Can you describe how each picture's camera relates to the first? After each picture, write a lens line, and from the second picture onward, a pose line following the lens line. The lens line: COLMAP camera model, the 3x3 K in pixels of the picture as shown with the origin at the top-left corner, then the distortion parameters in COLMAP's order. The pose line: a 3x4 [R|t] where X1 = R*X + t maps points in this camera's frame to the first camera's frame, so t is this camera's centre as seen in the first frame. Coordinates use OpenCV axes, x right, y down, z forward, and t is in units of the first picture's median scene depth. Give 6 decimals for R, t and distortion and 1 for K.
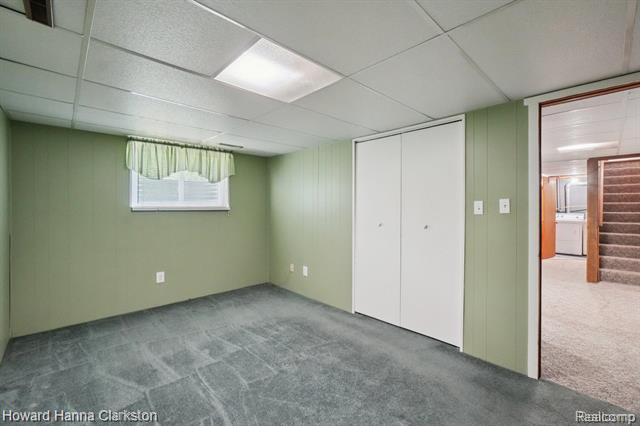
lens RADIAL K [[279.6, 0, 319.9], [0, 279.6, 209.7], [0, 0, 1]] dist [-0.000409, 0.000858]
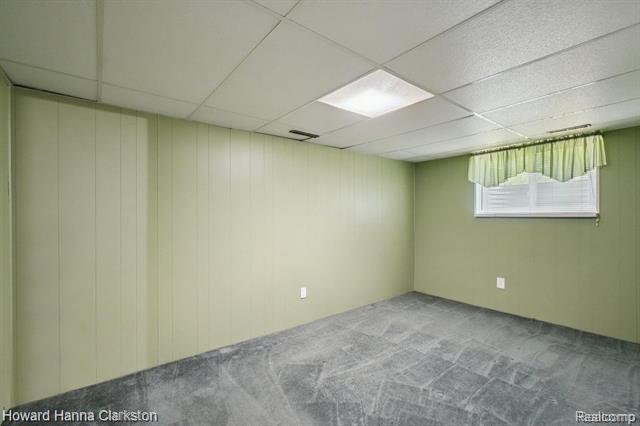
lens RADIAL K [[279.6, 0, 319.5], [0, 279.6, 215.7], [0, 0, 1]] dist [-0.000409, 0.000858]
pose [[-0.094147, 0.001686, -0.995557, 0.517553], [-0.002759, 0.999994, 0.001954, -0.001672], [0.995554, 0.002931, -0.094142, 0.461949]]
